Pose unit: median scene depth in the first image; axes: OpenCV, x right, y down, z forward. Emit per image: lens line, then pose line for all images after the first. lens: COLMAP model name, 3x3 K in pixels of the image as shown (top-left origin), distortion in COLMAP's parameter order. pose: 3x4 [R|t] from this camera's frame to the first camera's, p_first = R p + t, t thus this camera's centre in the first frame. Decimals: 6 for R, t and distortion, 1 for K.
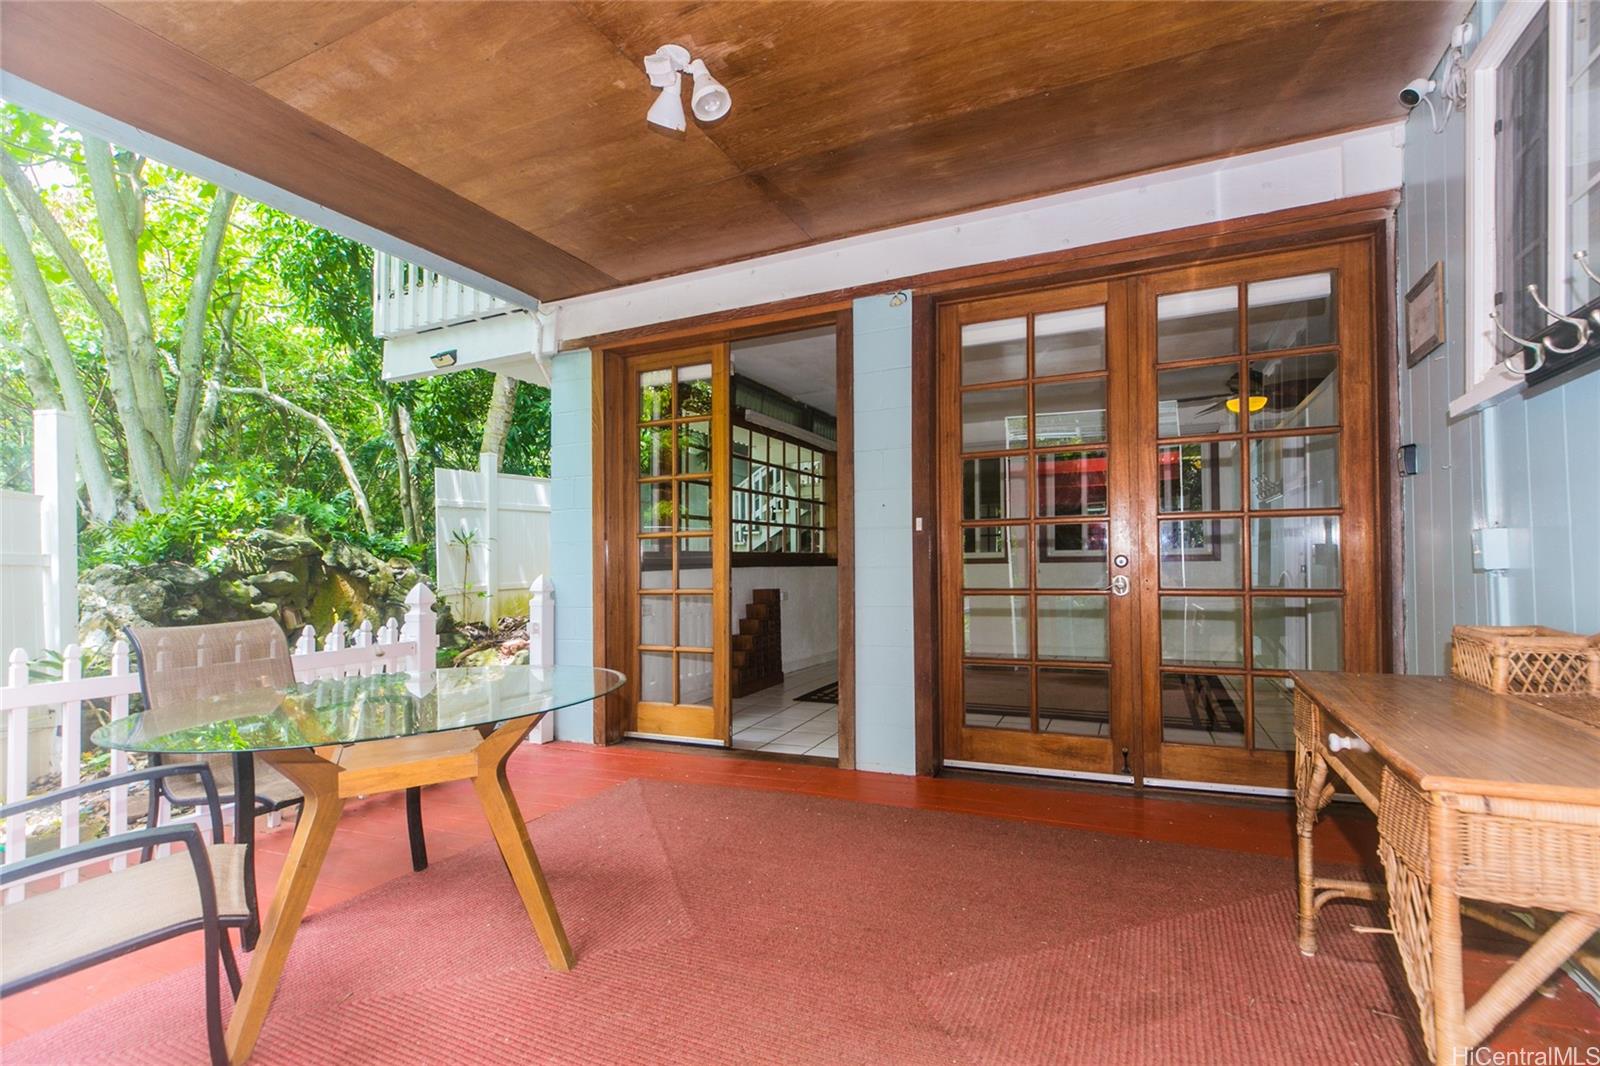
lens RADIAL K [[727.8, 0, 803.1], [0, 727.8, 548.5], [0, 0, 1]] dist [0.014447, -0.001403]
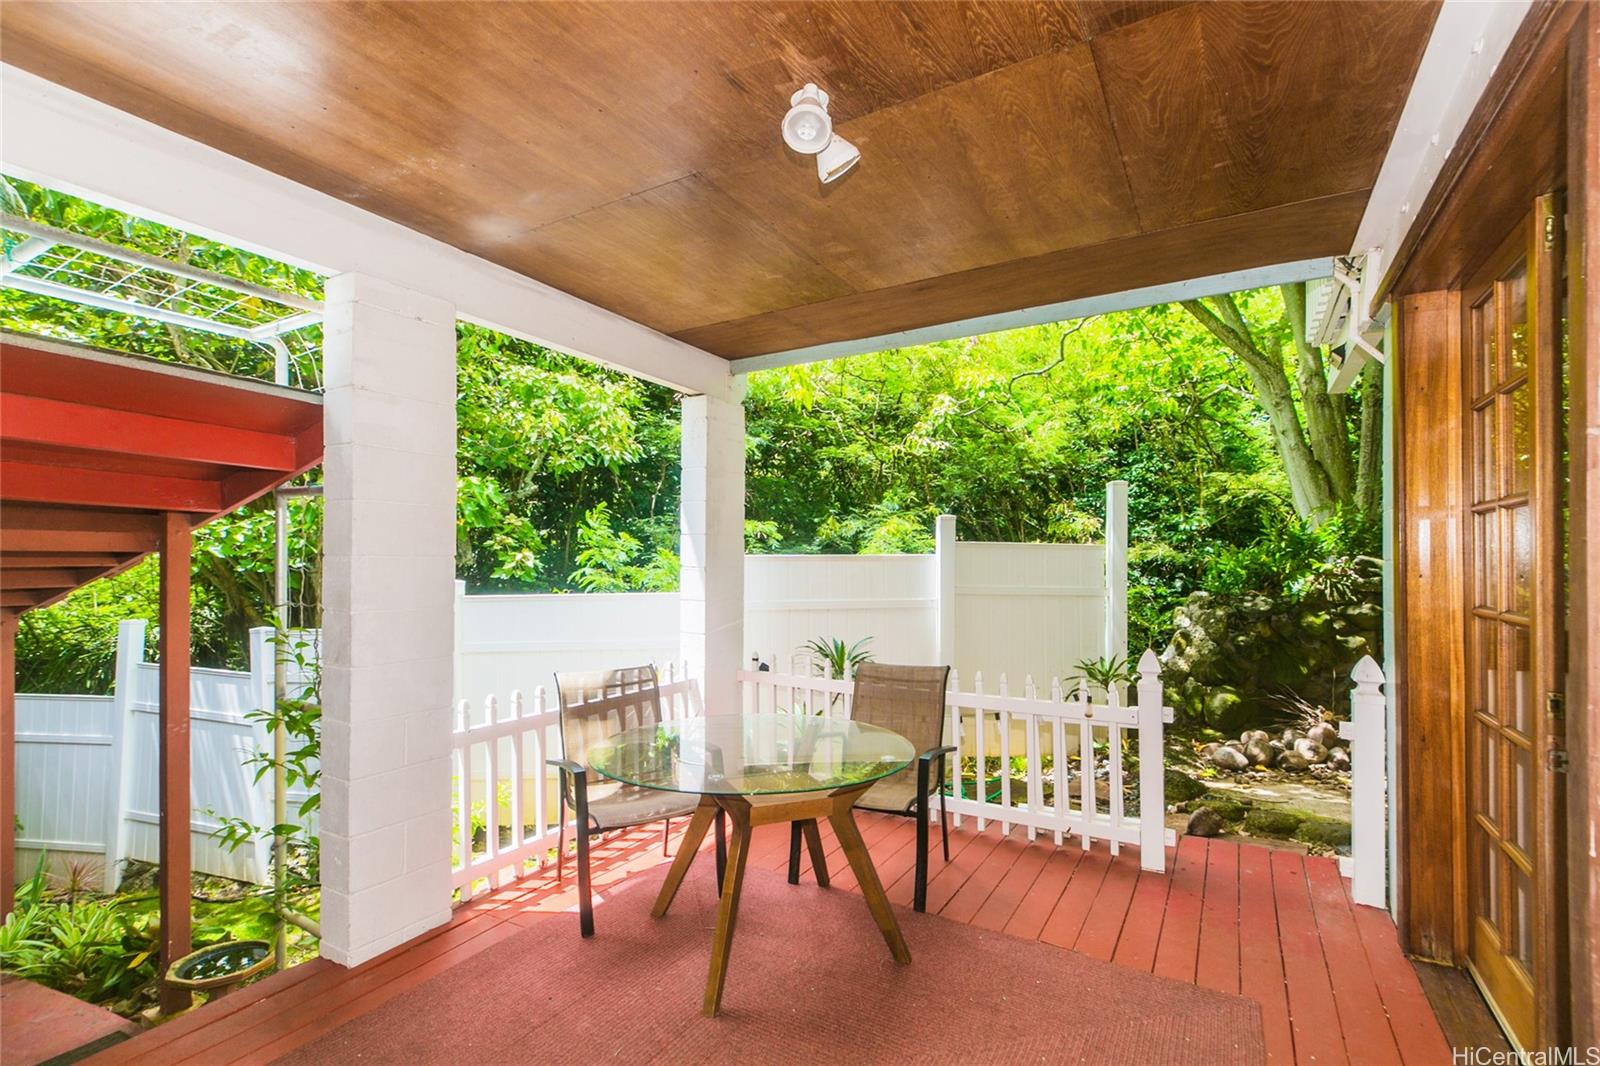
lens RADIAL K [[727.8, 0, 802.1], [0, 727.8, 546.1], [0, 0, 1]] dist [0.014447, -0.001403]
pose [[-0.093556, -0.005755, -0.995597, 0.279800], [0.017087, 0.999827, -0.007385, -0.048965], [0.995467, -0.017702, -0.093441, 0.408688]]
